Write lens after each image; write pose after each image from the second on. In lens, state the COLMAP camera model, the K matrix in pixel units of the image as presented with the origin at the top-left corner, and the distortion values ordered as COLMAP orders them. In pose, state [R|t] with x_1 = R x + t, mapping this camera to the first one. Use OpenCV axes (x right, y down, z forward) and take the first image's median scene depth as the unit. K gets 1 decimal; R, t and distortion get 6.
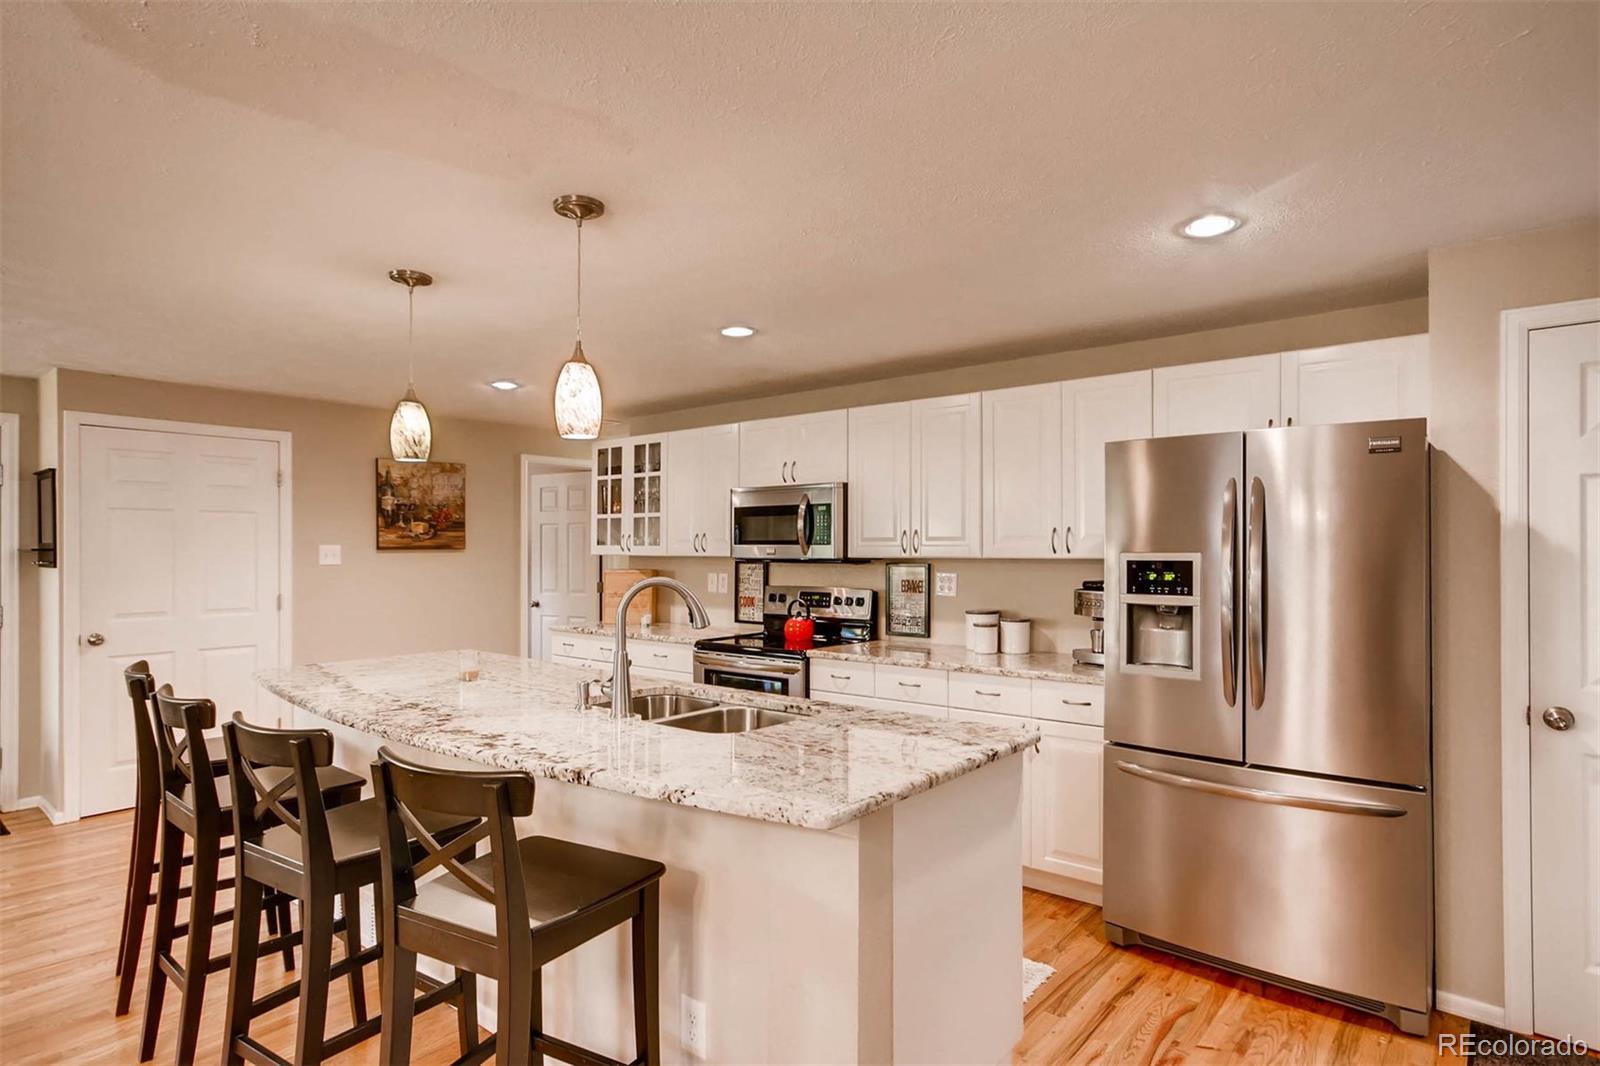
lens RADIAL K [[856.8, 0, 796.4], [0, 856.8, 547.5], [0, 0, 1]] dist [-0.002193, 0.011283]
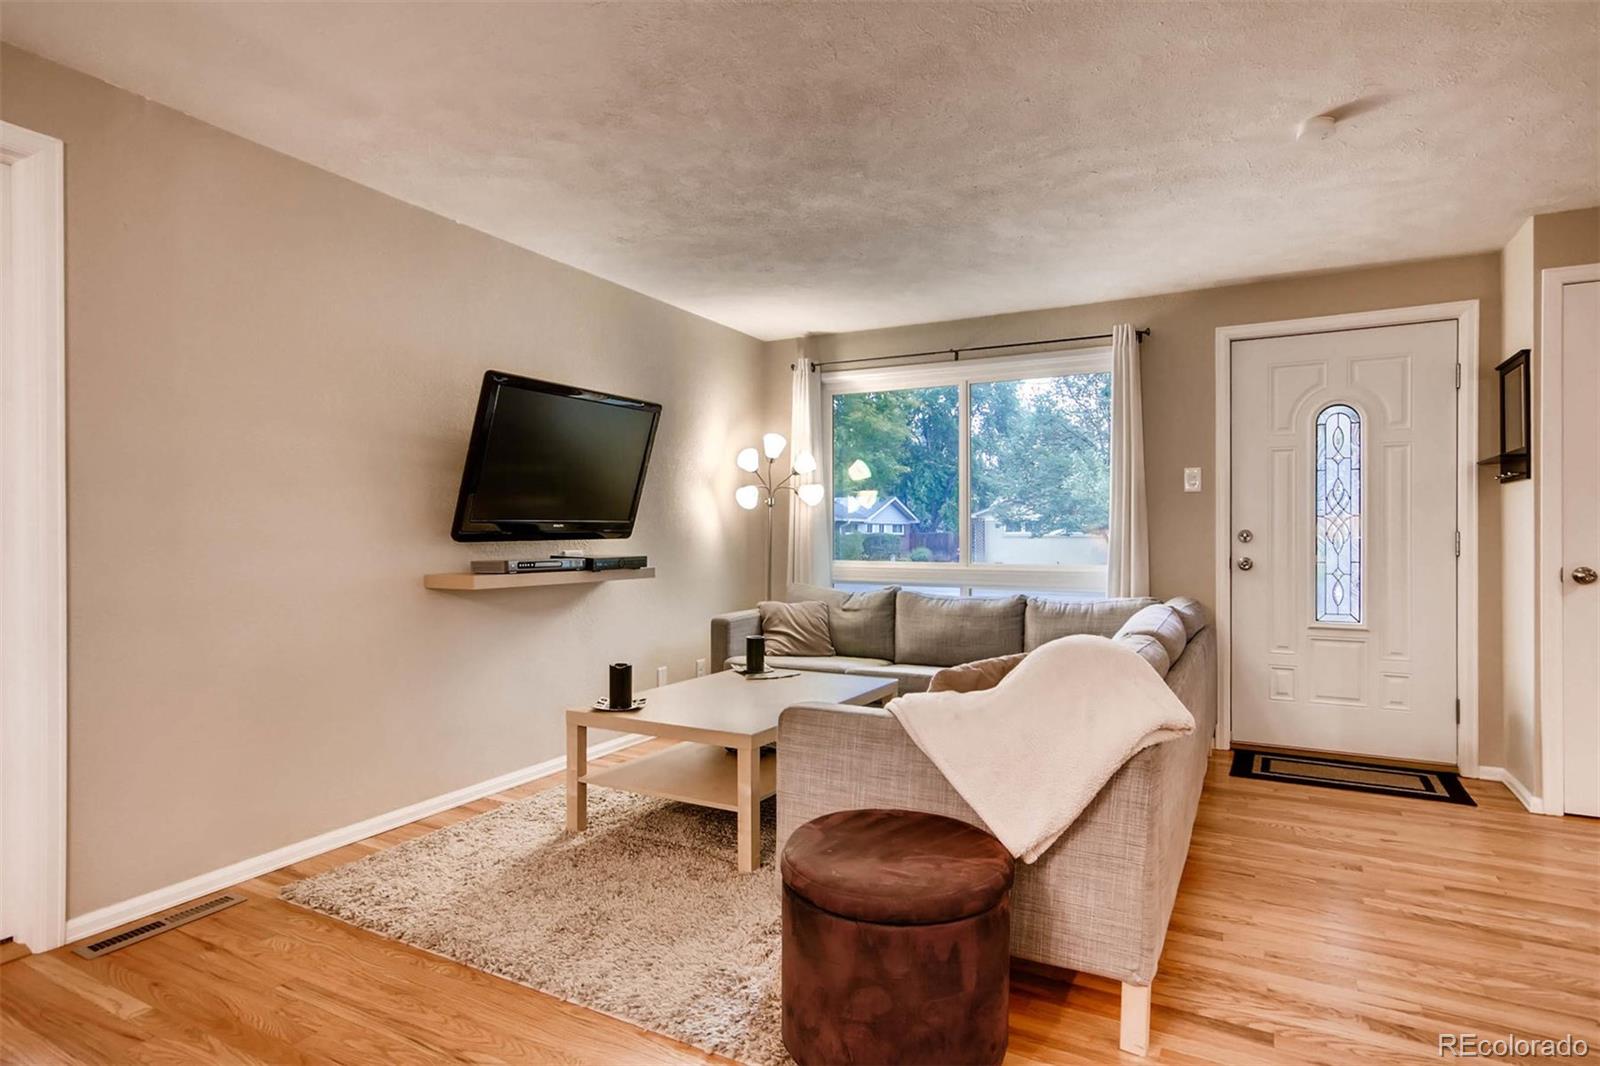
lens RADIAL K [[856.8, 0, 801.2], [0, 856.8, 533.5], [0, 0, 1]] dist [-0.002193, 0.011283]
pose [[0.217577, 0.001144, -0.976042, -0.230859], [-0.000161, 0.999999, 0.001136, 0.066286], [0.976043, -0.000090, 0.217577, 0.181540]]
